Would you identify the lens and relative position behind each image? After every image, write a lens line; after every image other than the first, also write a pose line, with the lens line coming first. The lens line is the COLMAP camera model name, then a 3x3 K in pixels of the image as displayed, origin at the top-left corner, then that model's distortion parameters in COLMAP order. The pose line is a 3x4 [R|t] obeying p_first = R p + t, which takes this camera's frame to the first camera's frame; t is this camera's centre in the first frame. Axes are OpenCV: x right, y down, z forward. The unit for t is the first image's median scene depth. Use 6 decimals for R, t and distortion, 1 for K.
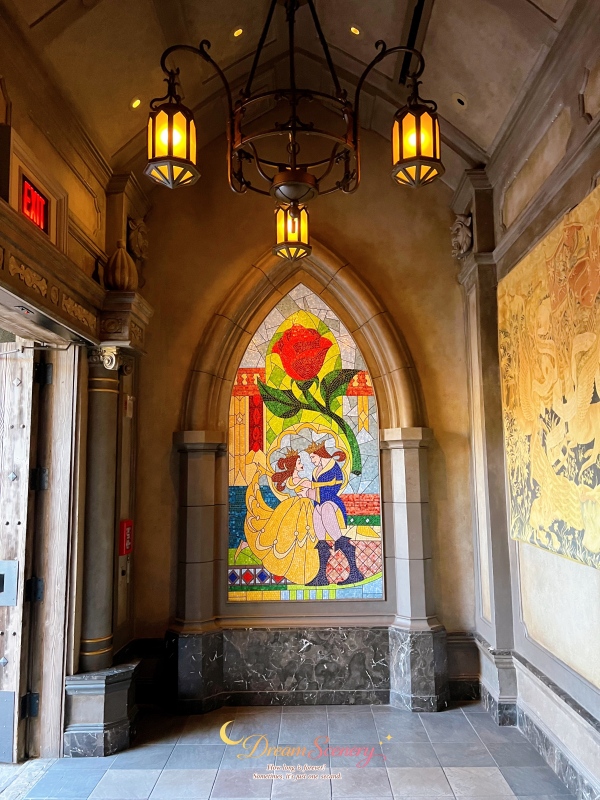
lens RADIAL K [[604.2, 0, 299.0], [0, 604.2, 401.9], [0, 0, 1]] dist [0.057738, -0.063828]
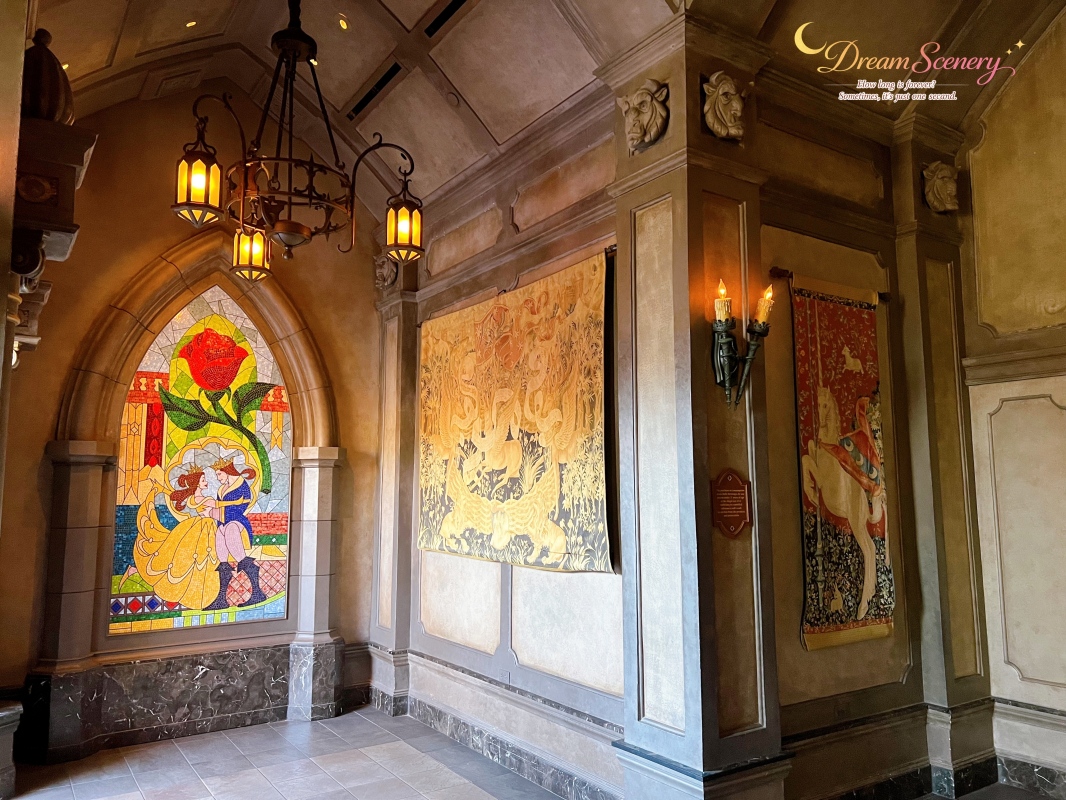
lens RADIAL K [[805.0, 0, 533.8], [0, 805.0, 398.2], [0, 0, 1]] dist [0.057738, -0.063828]
pose [[0.825540, 0.074196, 0.559445, -0.301967], [-0.073844, 0.996999, -0.023259, -0.034035], [-0.559492, -0.022110, 0.828541, -0.328699]]
